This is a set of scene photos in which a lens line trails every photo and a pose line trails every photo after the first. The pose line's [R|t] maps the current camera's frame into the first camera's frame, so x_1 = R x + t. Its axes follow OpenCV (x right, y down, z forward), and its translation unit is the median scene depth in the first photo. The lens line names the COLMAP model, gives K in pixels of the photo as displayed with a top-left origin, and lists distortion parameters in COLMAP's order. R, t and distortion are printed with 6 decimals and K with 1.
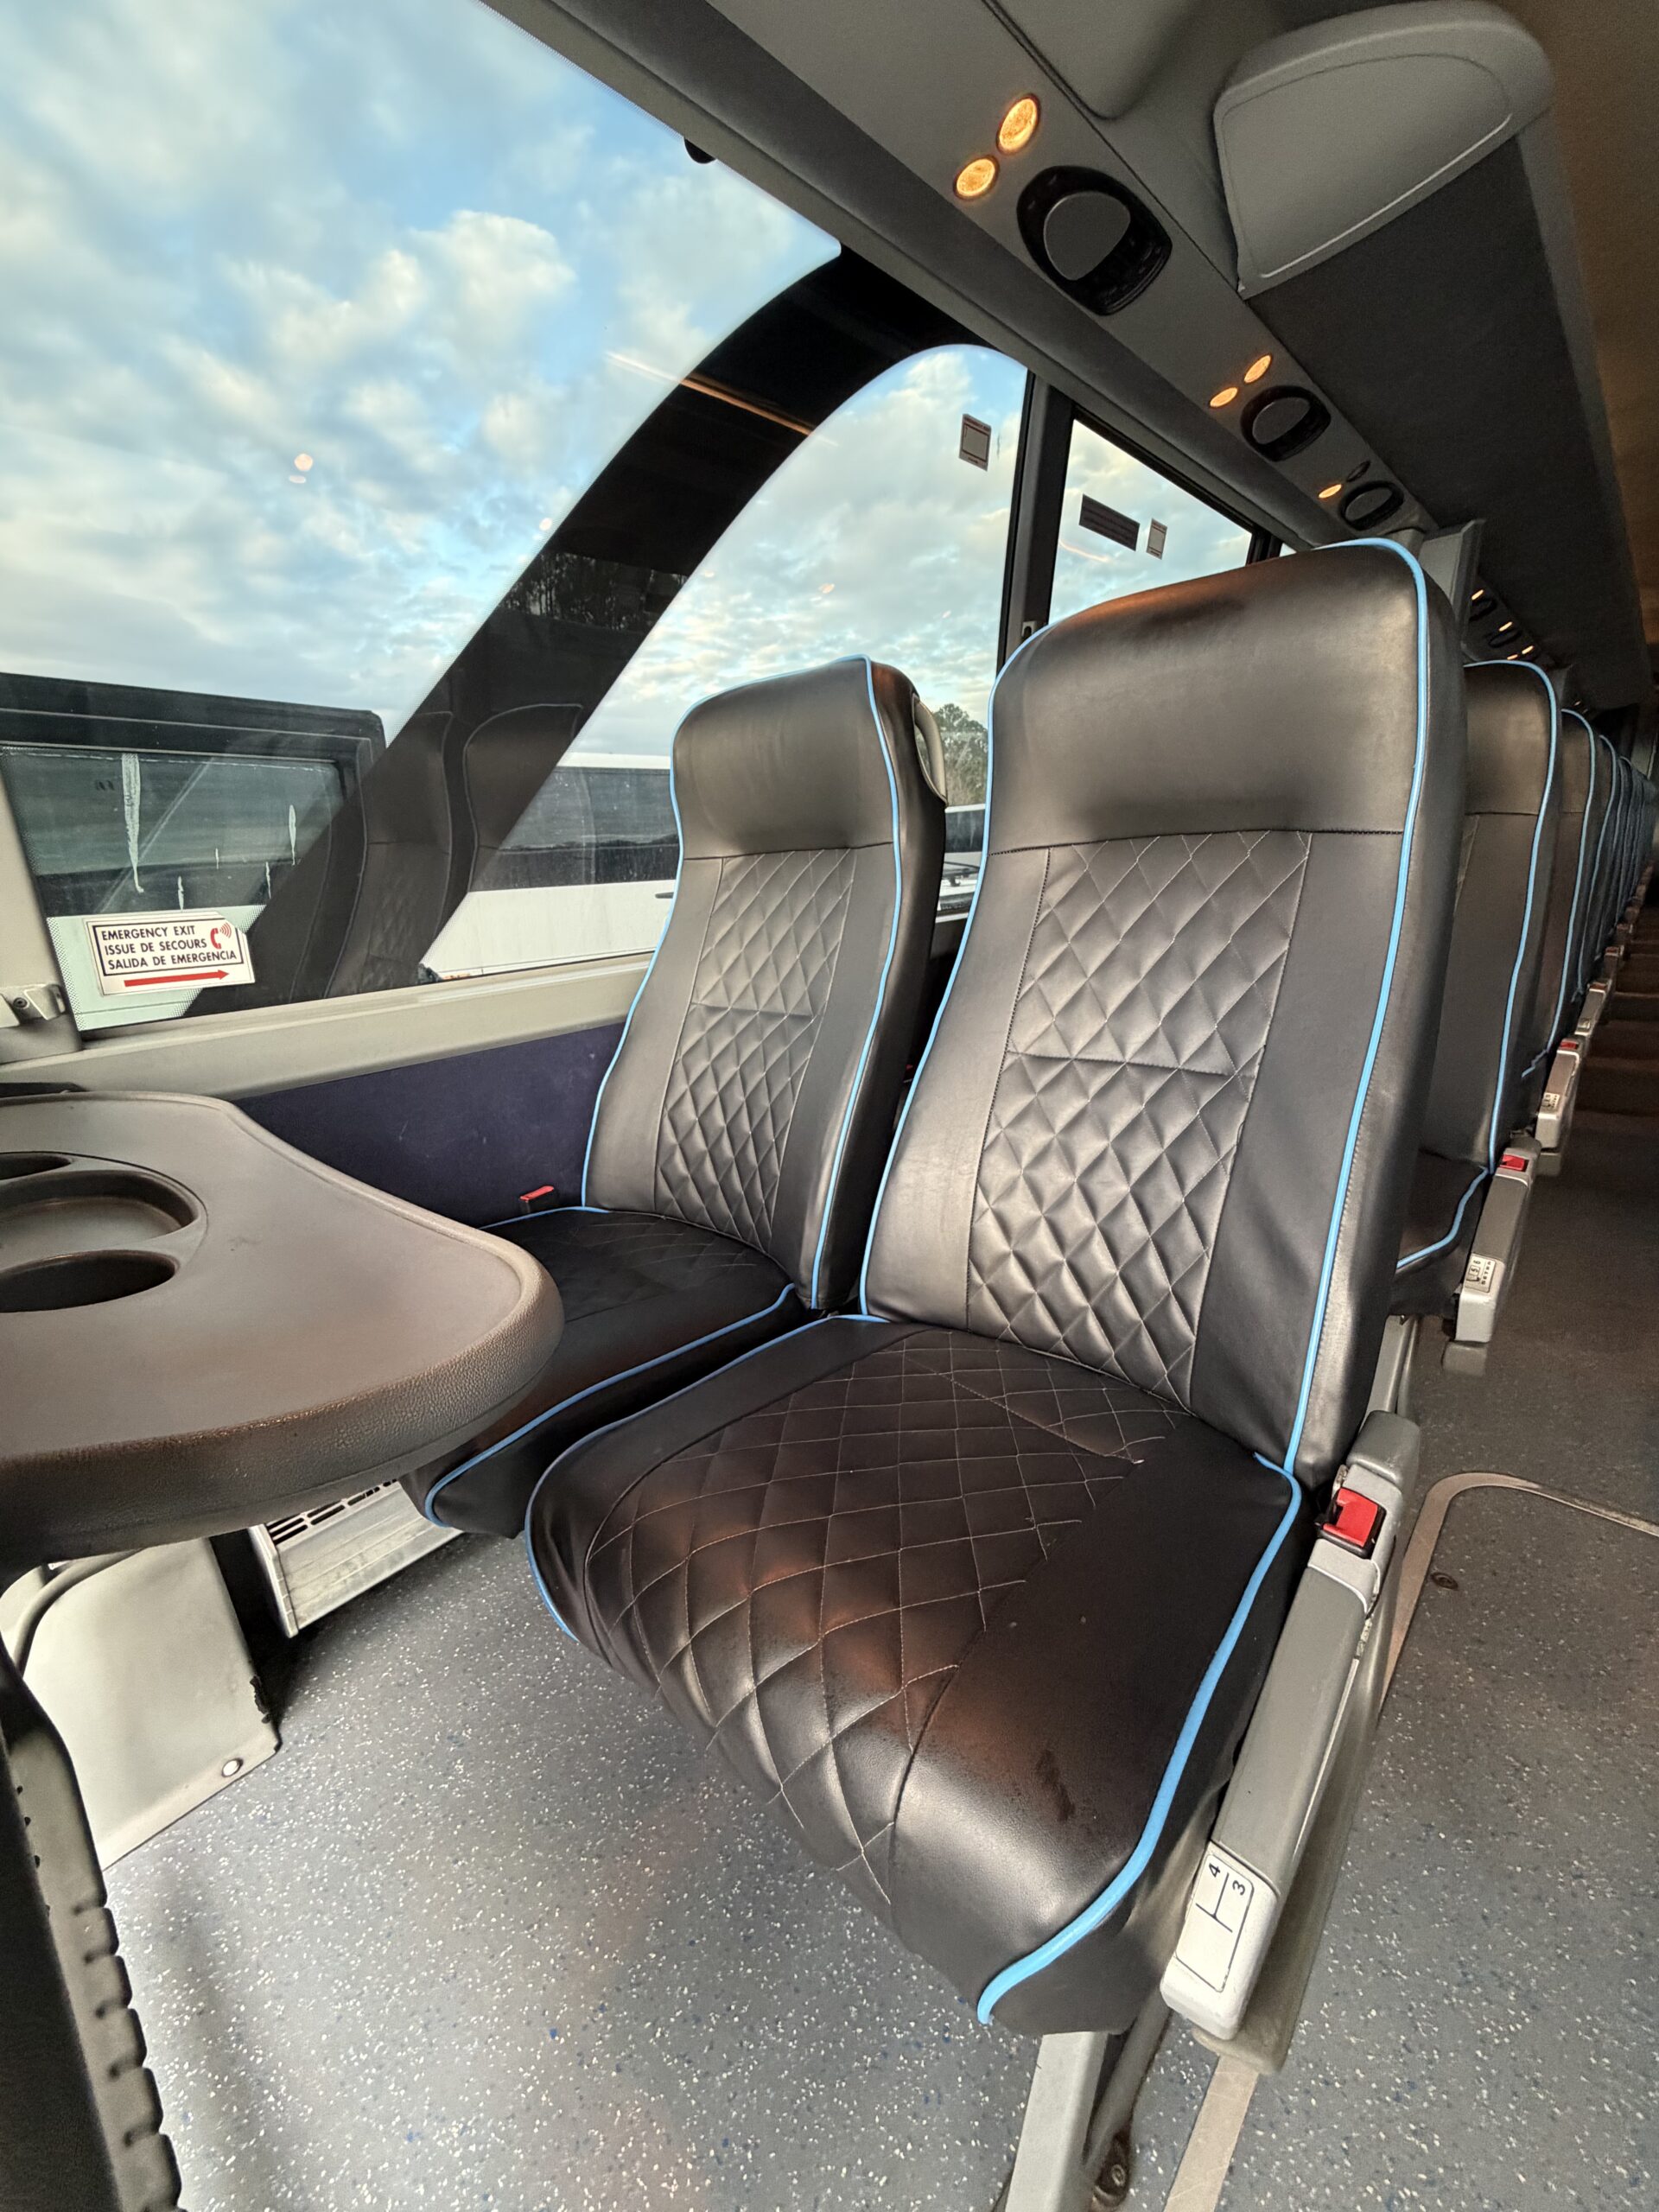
lens RADIAL K [[885.4, 0, 829.5], [0, 885.4, 1106.0], [0, 0, 1]] dist [0.002513, 0.000341]
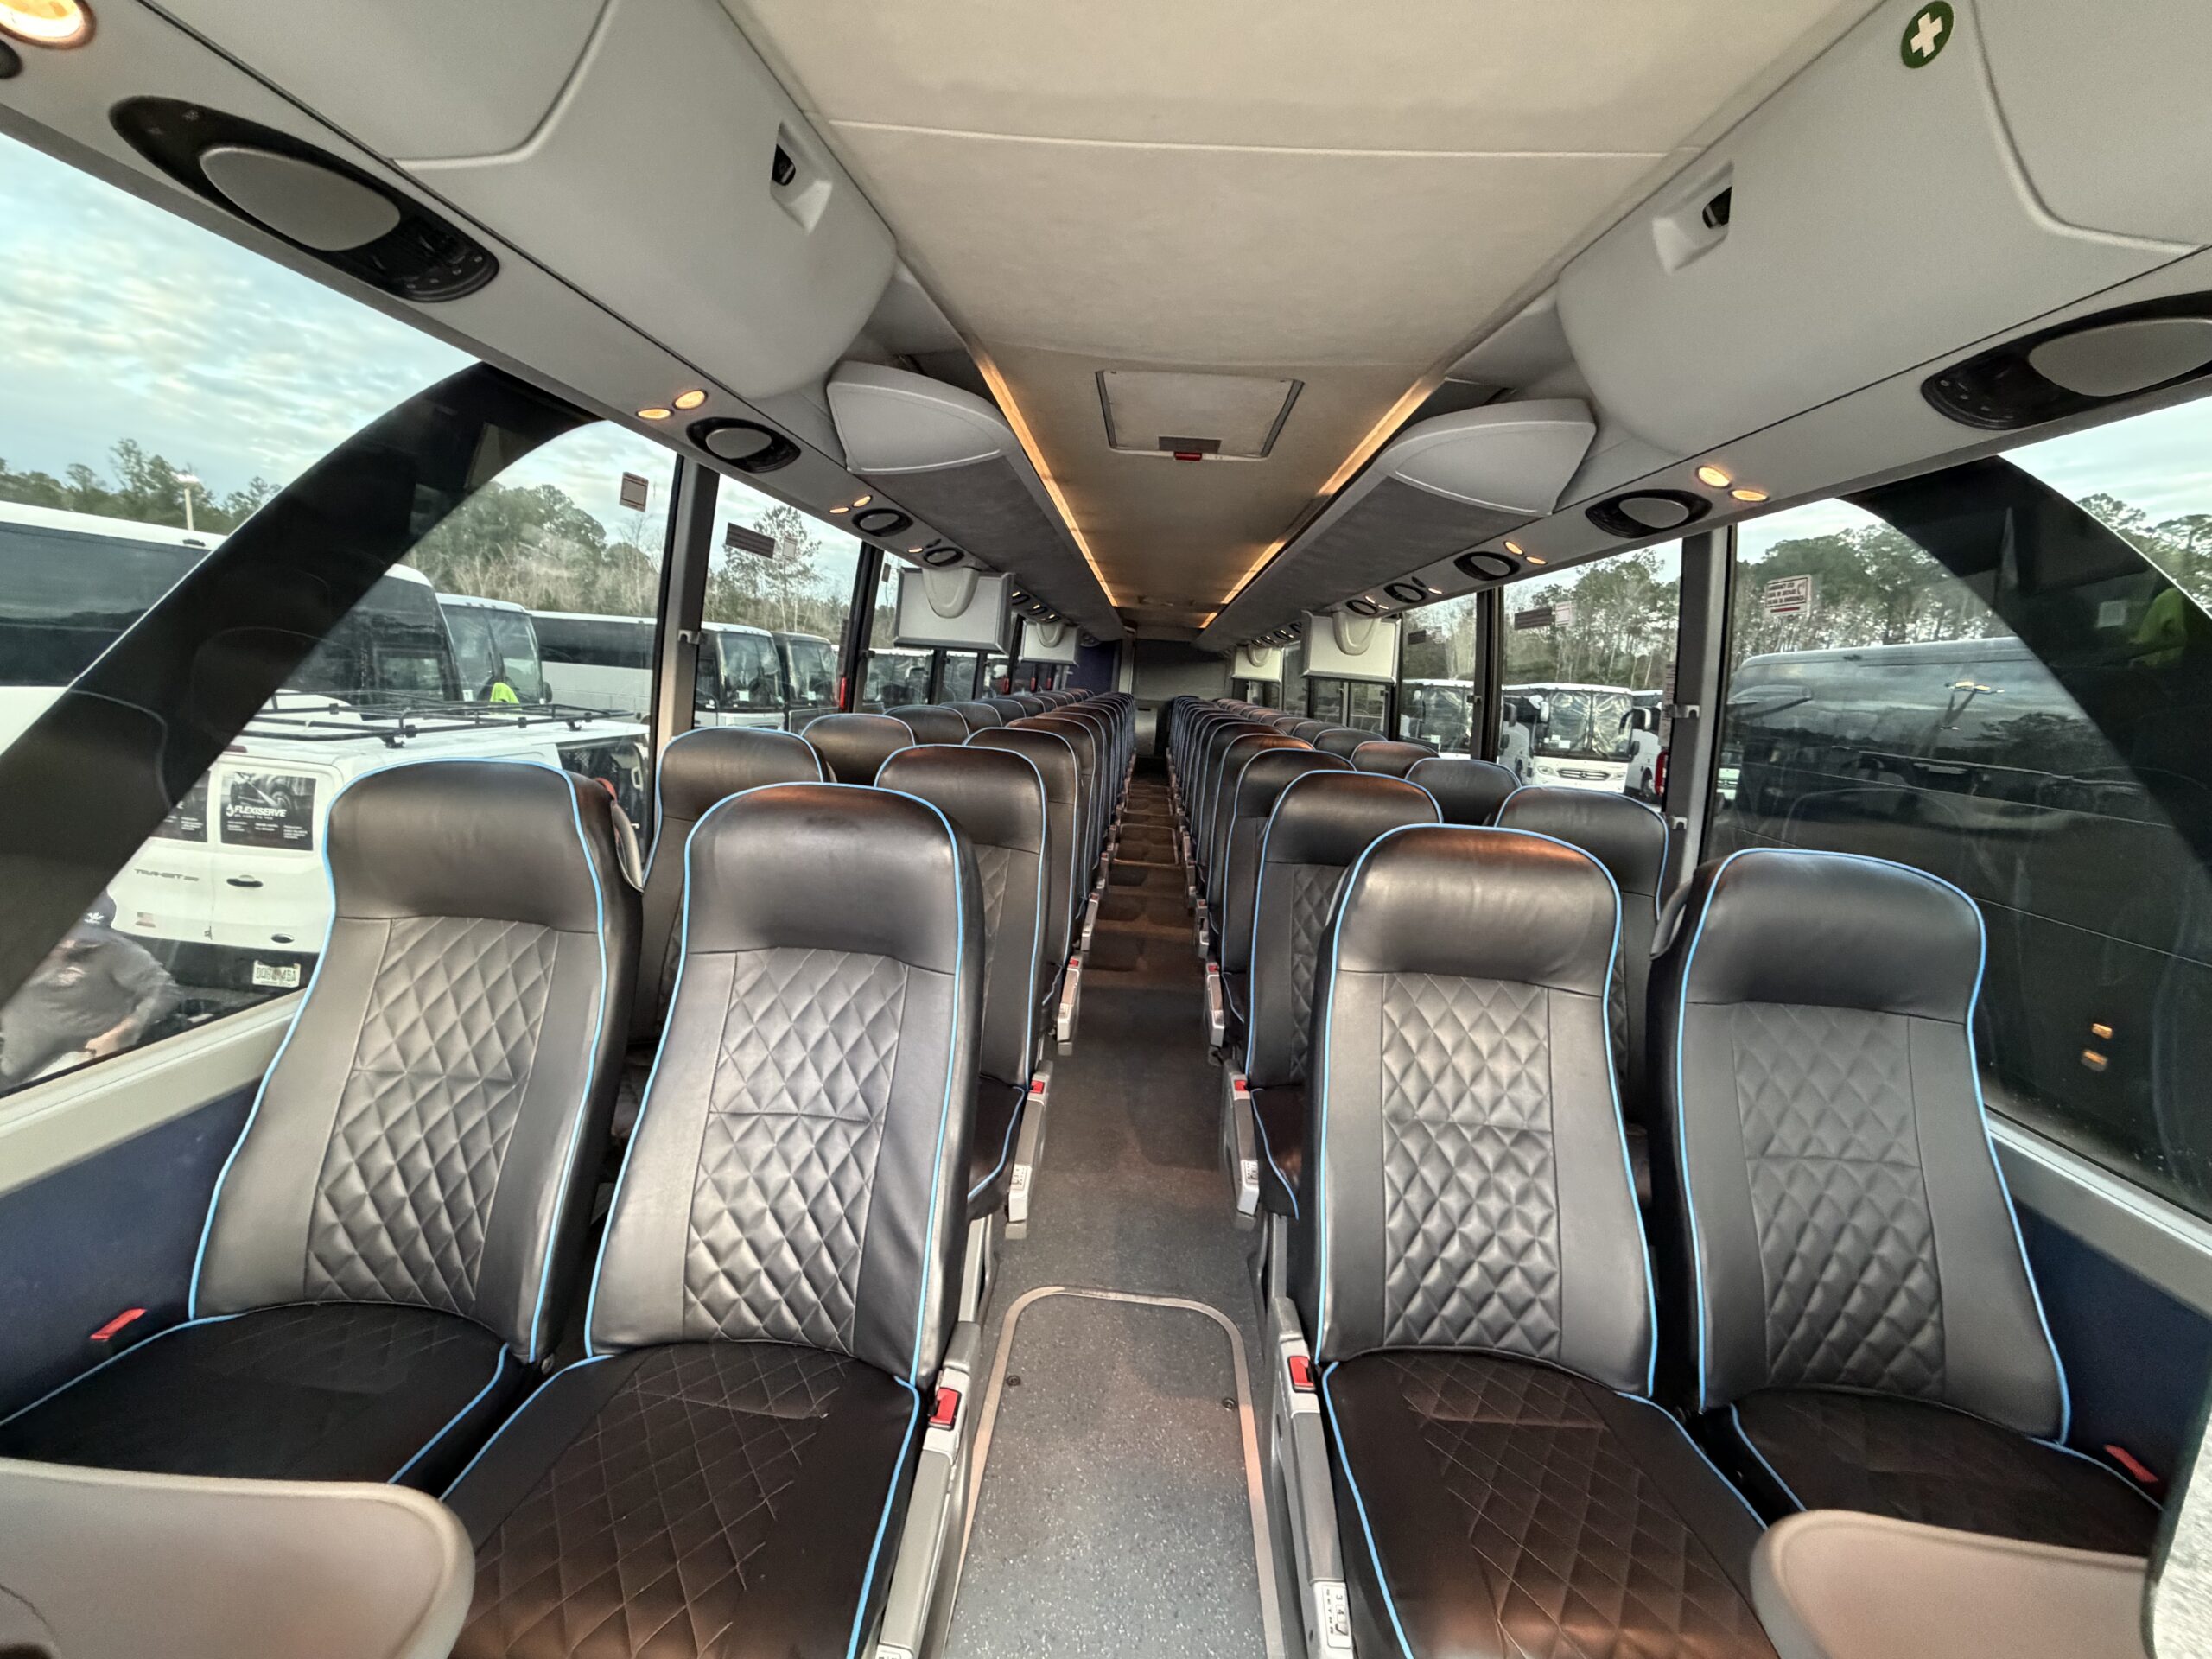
lens RADIAL K [[885.4, 0, 1106.0], [0, 885.4, 829.5], [0, 0, 1]] dist [0.002513, 0.000341]
pose [[0.769866, -0.003194, 0.638197, -0.174752], [0.064167, 0.995308, -0.072424, -0.320212], [-0.634971, 0.096708, 0.766459, -0.404546]]
